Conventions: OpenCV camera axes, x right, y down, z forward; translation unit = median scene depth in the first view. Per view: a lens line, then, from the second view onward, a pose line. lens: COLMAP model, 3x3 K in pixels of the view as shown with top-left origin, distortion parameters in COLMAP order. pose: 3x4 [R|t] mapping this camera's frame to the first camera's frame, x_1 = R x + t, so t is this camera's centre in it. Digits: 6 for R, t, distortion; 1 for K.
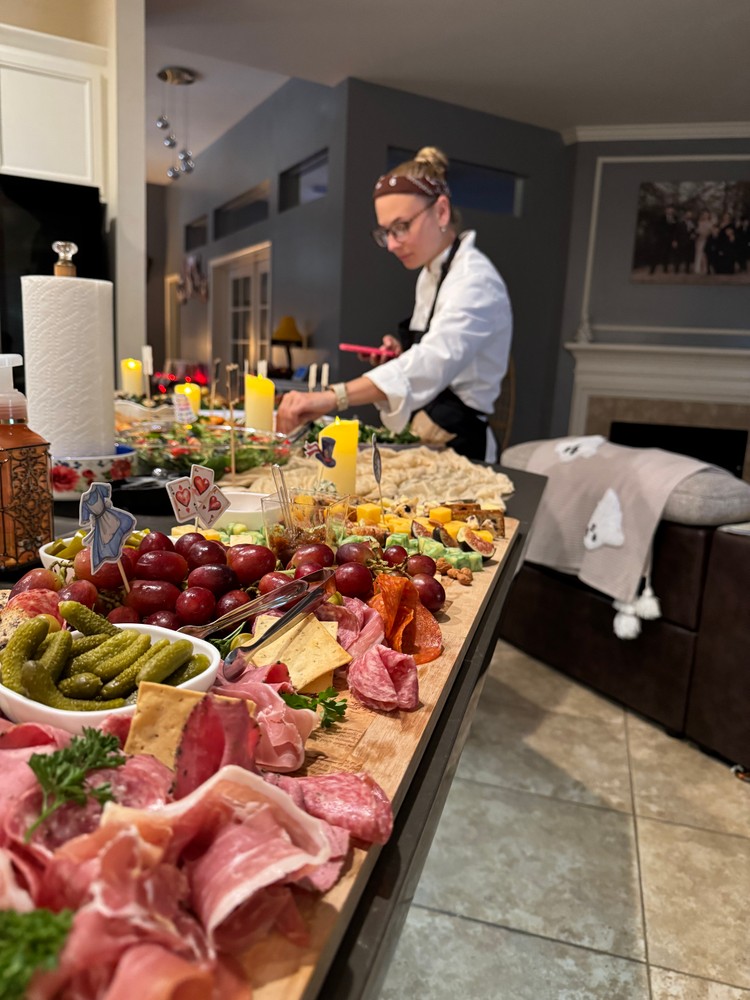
lens RADIAL K [[719.8, 0, 377.5], [0, 719.8, 507.3], [0, 0, 1]] dist [0.002037, -0.024928]
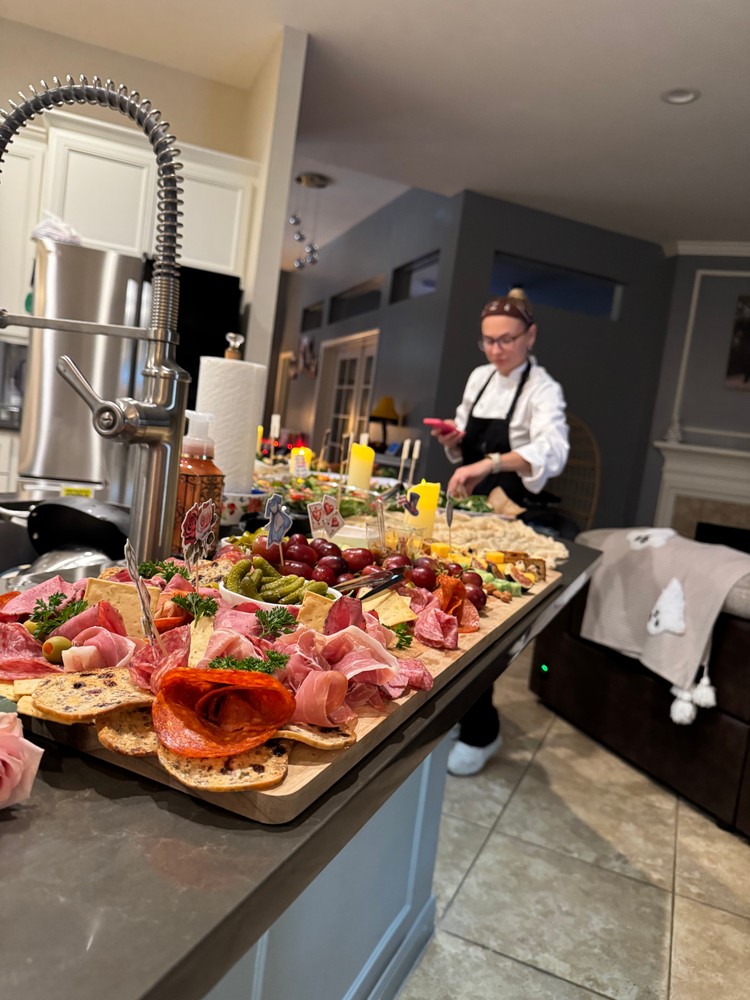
lens RADIAL K [[719.8, 0, 373.2], [0, 719.8, 499.7], [0, 0, 1]] dist [0.002037, -0.024928]
pose [[0.987898, 0.090961, -0.125631, 0.008247], [-0.105236, 0.988108, -0.112105, 0.027864], [0.113939, 0.123969, 0.985723, -0.120152]]
